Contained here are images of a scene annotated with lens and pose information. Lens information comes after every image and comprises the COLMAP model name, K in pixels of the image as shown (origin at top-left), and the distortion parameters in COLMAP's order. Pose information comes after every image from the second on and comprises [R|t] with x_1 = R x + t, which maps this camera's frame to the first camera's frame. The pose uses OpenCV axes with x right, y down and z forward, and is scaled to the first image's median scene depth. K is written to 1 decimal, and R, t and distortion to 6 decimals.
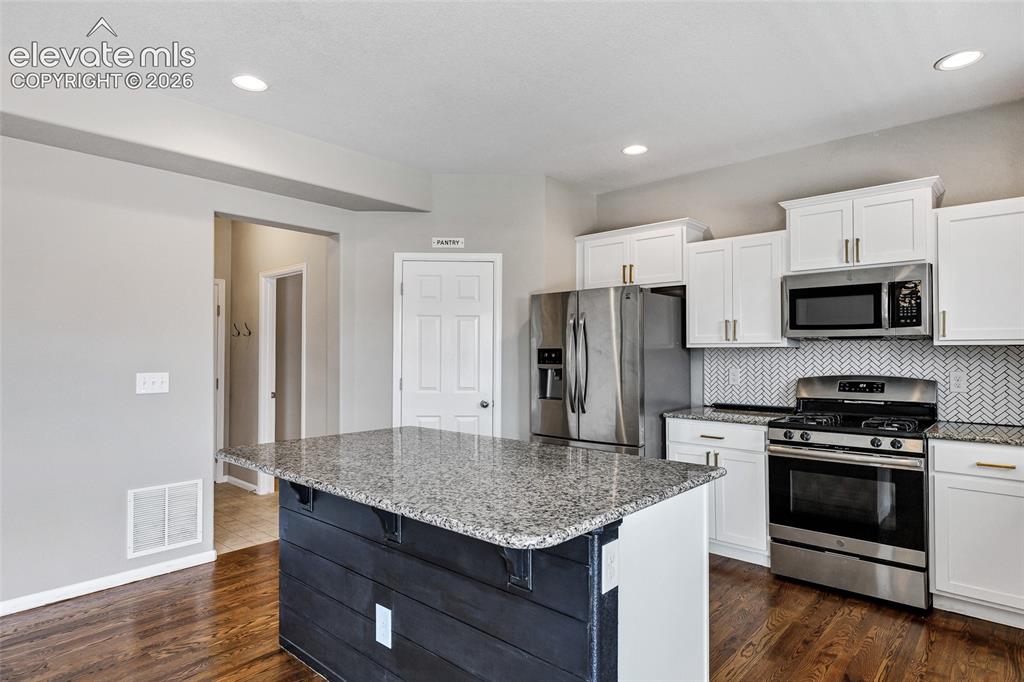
lens RADIAL K [[564.5, 0, 518.7], [0, 564.5, 345.1], [0, 0, 1]] dist [0.005132, -0.001775]
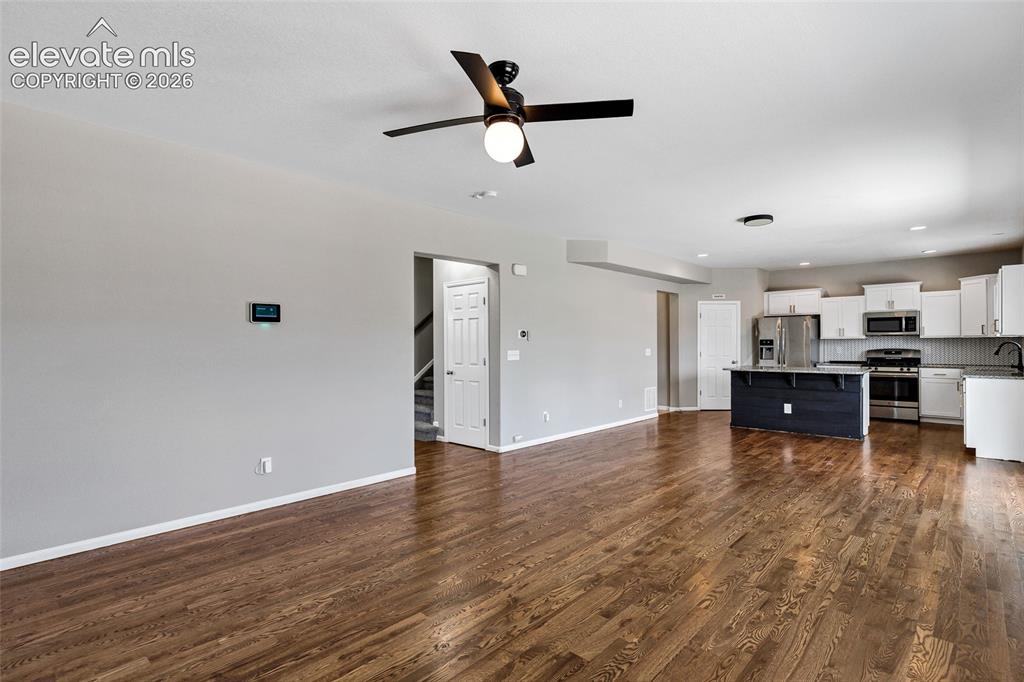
lens RADIAL K [[509.4, 0, 514.2], [0, 509.4, 342.6], [0, 0, 1]] dist [0.001473, -0.002833]
pose [[0.999985, -0.005137, -0.001983, -1.274146], [0.005163, 0.999904, 0.012896, -0.018338], [0.001917, -0.012906, 0.999915, -1.537721]]
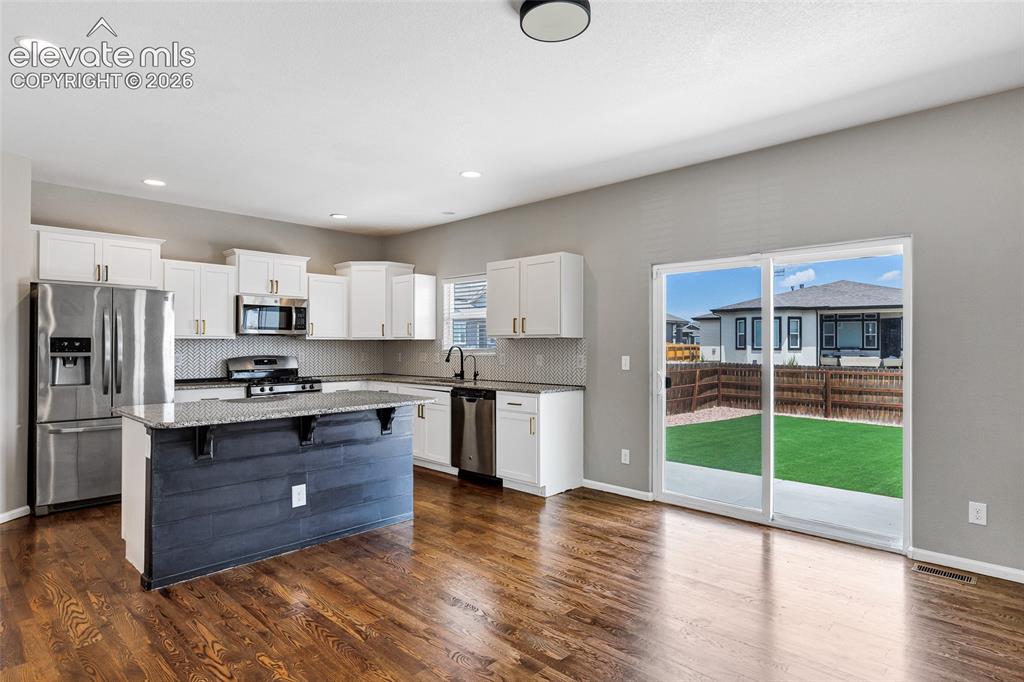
lens RADIAL K [[564.5, 0, 521.3], [0, 564.5, 342.9], [0, 0, 1]] dist [0.005132, -0.001775]
pose [[0.018354, 0.003664, 0.999825, -1.169176], [-0.016189, 0.999863, -0.003367, 0.006793], [-0.999700, -0.016125, 0.018411, 0.162523]]
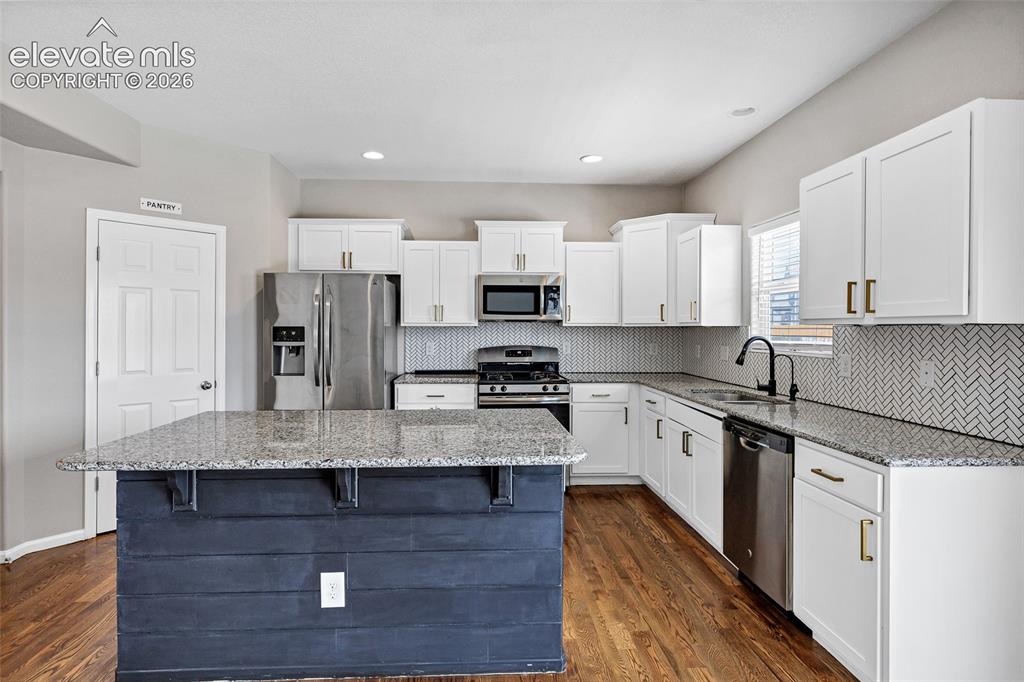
lens RADIAL K [[530.9, 0, 496.7], [0, 530.9, 330.3], [0, 0, 1]] dist [0.001342, -0.000604]
pose [[0.712211, -0.003129, 0.701958, -0.422377], [-0.012523, 0.999774, 0.017163, -0.009980], [-0.701854, -0.021015, 0.712011, 0.043859]]
